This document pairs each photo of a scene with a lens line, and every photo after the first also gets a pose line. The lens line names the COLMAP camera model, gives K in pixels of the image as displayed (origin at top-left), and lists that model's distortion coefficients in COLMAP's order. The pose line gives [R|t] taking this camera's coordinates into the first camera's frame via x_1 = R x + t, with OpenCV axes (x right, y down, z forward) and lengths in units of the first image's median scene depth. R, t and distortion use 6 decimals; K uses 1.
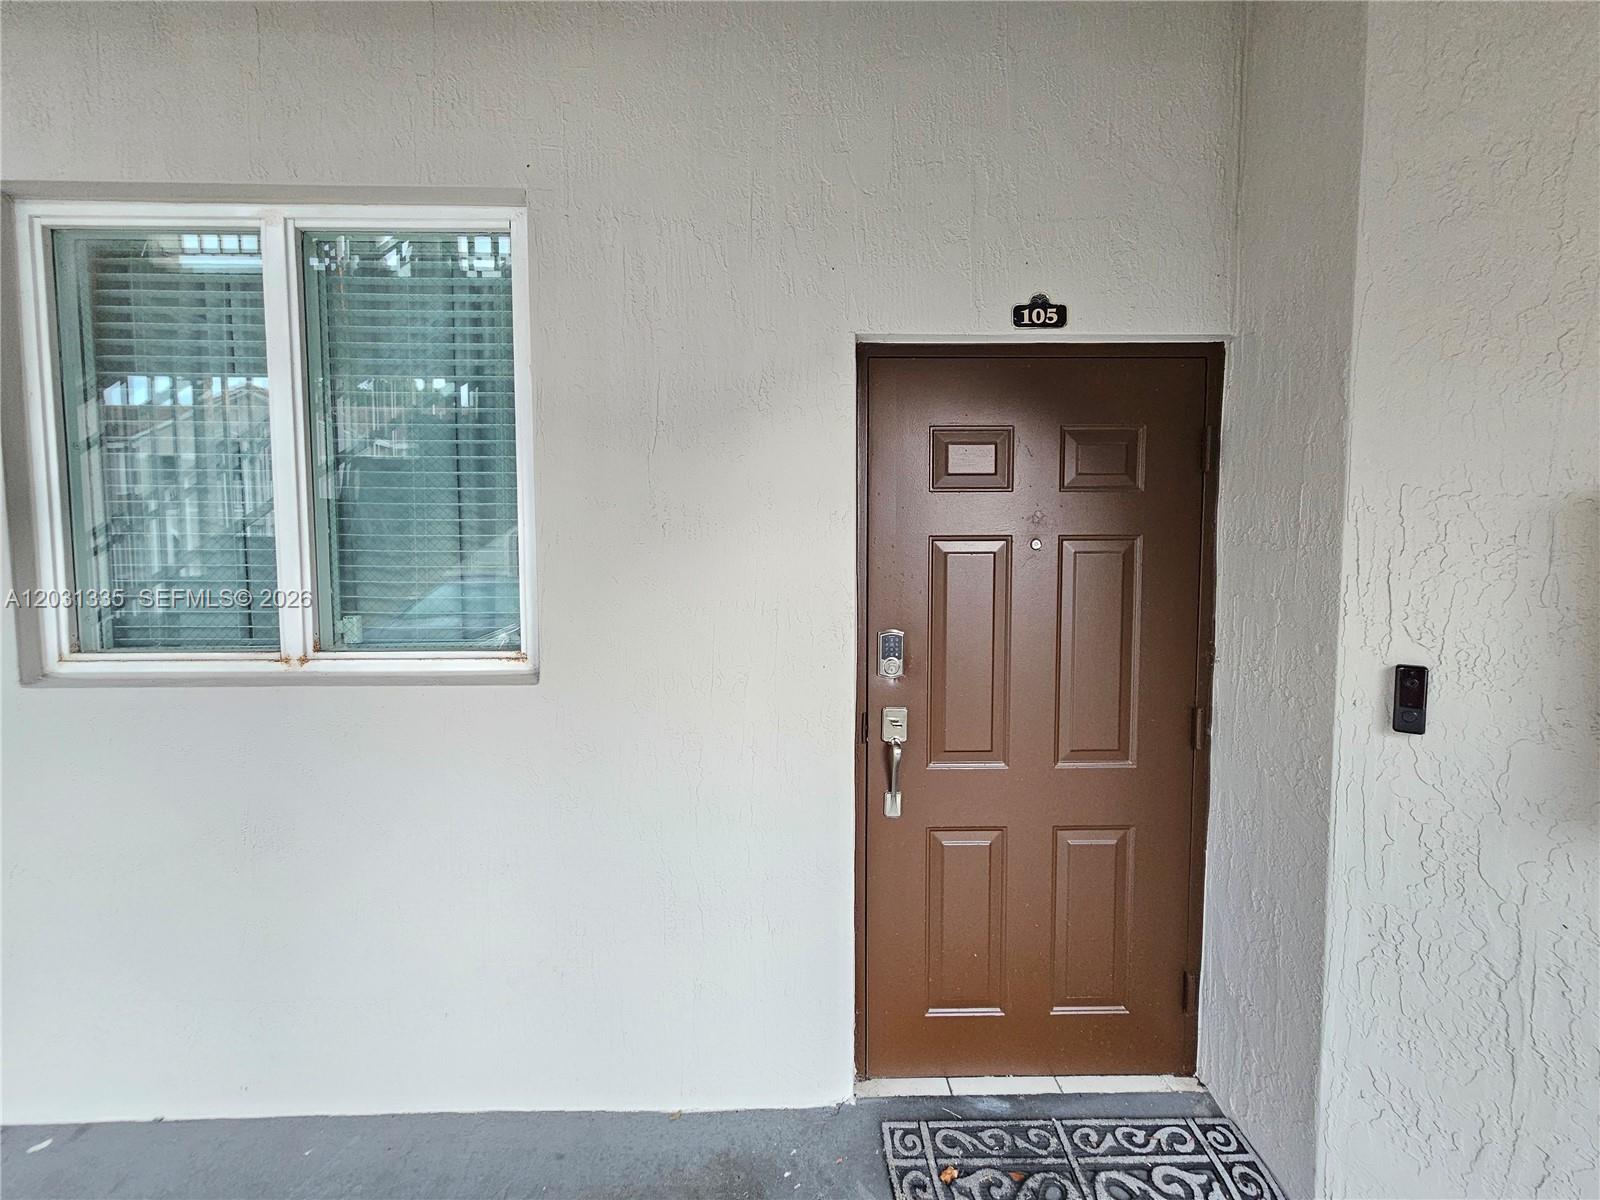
lens RADIAL K [[650.7, 0, 805.3], [0, 650.7, 601.8], [0, 0, 1]] dist [0.001263, -0.000029]
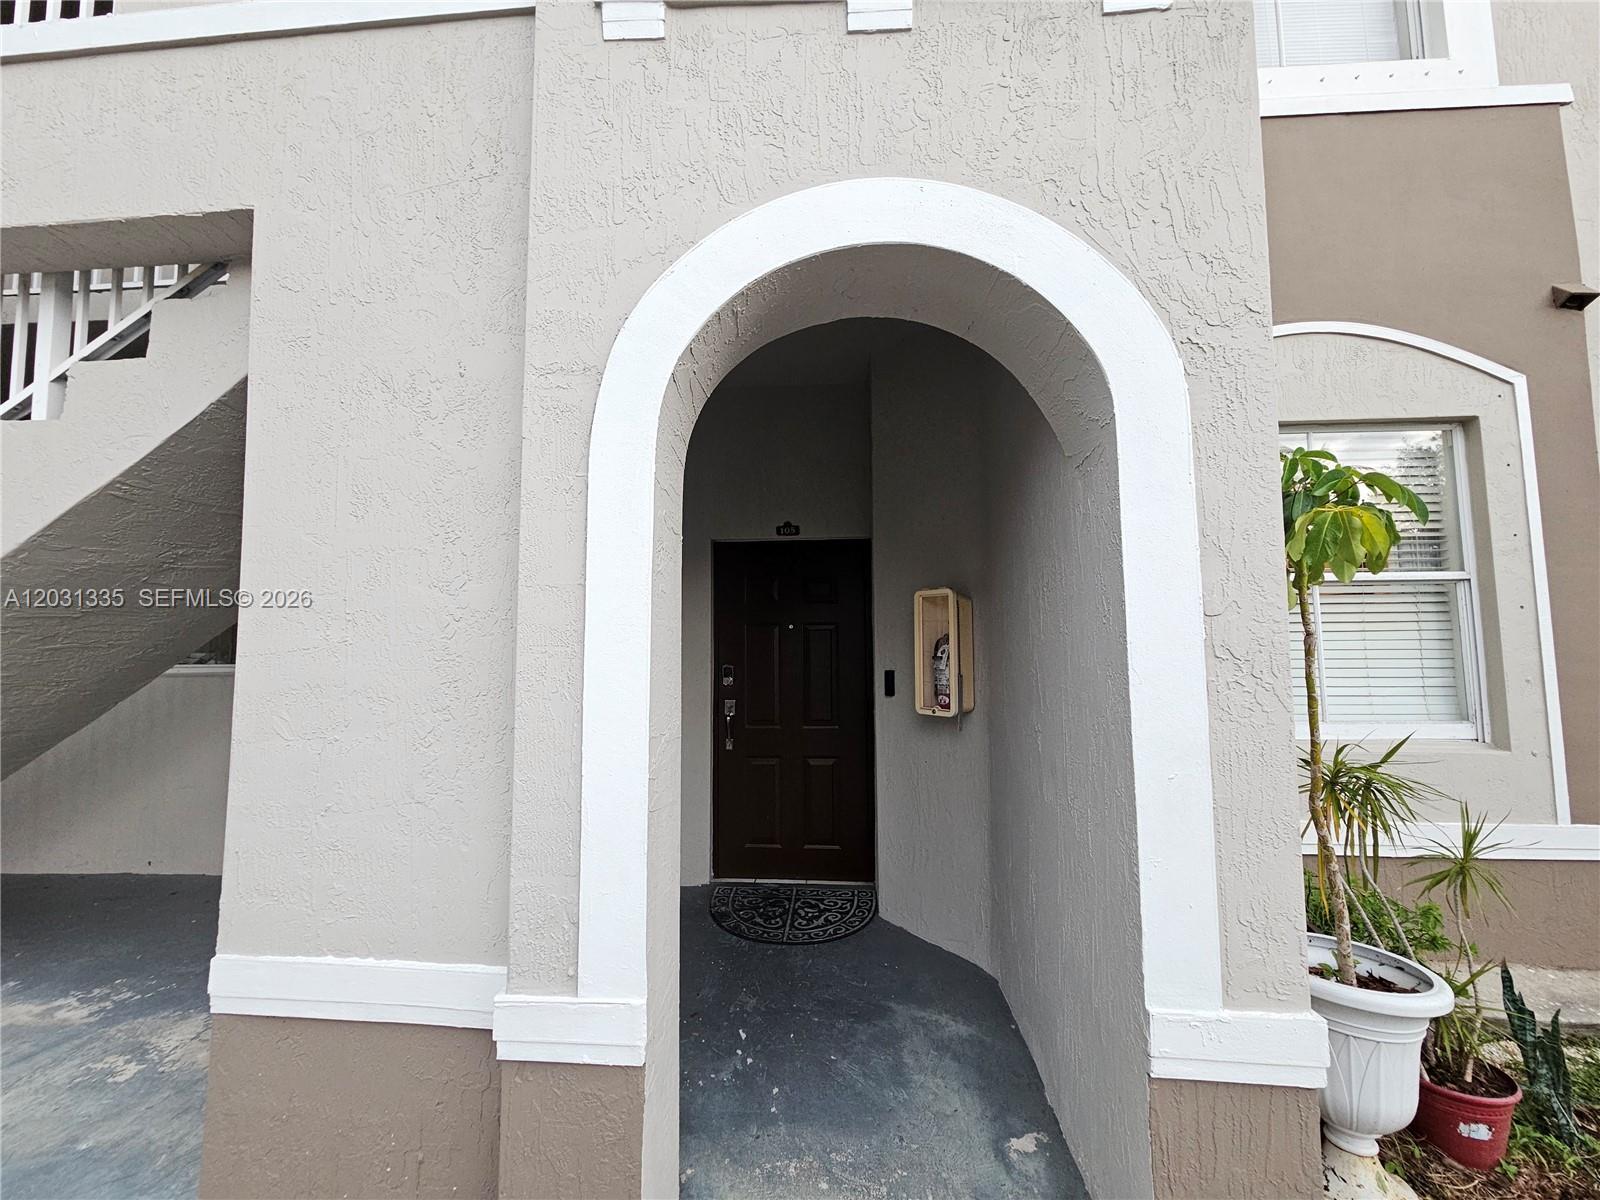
lens RADIAL K [[650.7, 0, 798.1], [0, 650.7, 595.2], [0, 0, 1]] dist [0.001263, -0.000029]
pose [[0.994240, -0.016636, -0.105875, 0.645514], [0.001667, 0.990160, -0.139930, 0.126562], [0.107161, 0.138947, 0.984485, -1.296946]]
